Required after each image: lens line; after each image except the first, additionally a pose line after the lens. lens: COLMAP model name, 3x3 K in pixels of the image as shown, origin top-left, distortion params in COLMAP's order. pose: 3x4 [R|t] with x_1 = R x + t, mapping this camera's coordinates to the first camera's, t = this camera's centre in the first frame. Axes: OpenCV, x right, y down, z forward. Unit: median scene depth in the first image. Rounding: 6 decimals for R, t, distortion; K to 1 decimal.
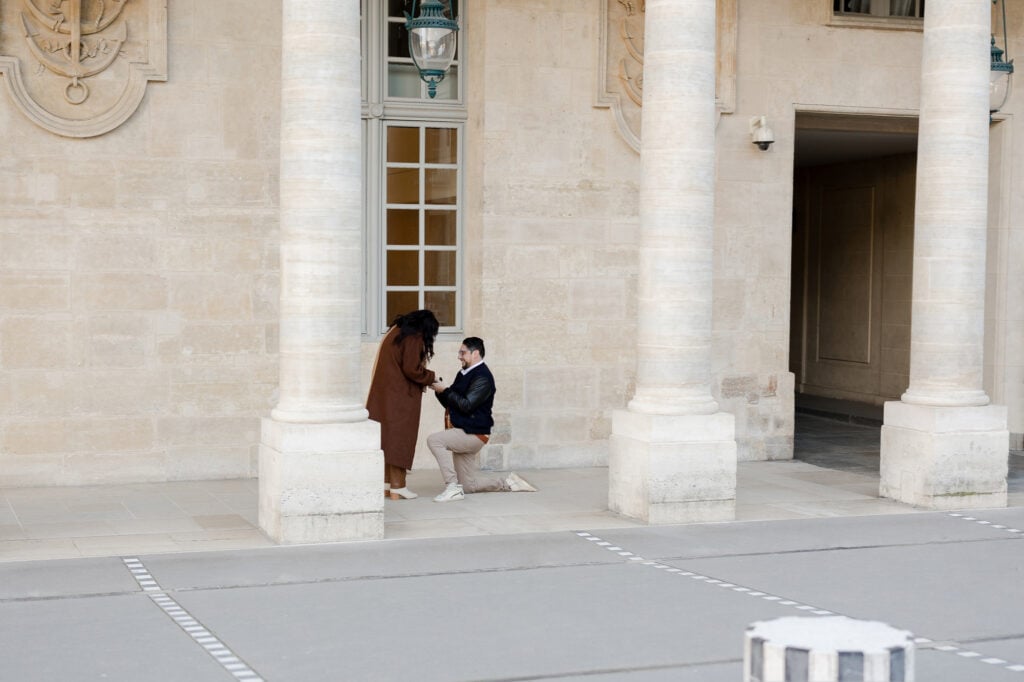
lens RADIAL K [[1891.0, 0, 494.8], [0, 1891.0, 386.0], [0, 0, 1]] dist [0.026759, -0.045505]
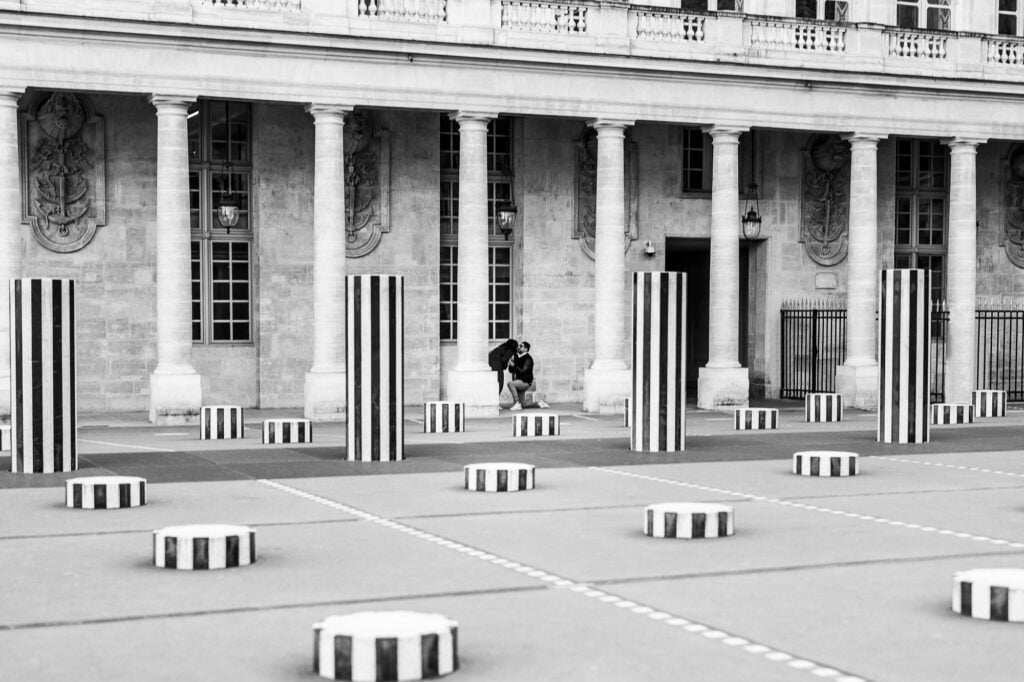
lens RADIAL K [[1408.7, 0, 506.5], [0, 1408.7, 334.0], [0, 0, 1]] dist [0.009288, 0.065822]
pose [[0.999799, -0.006031, 0.019143, -0.062170], [0.006877, 0.998990, -0.044409, 0.039545], [-0.018856, 0.044532, 0.998830, -0.695603]]
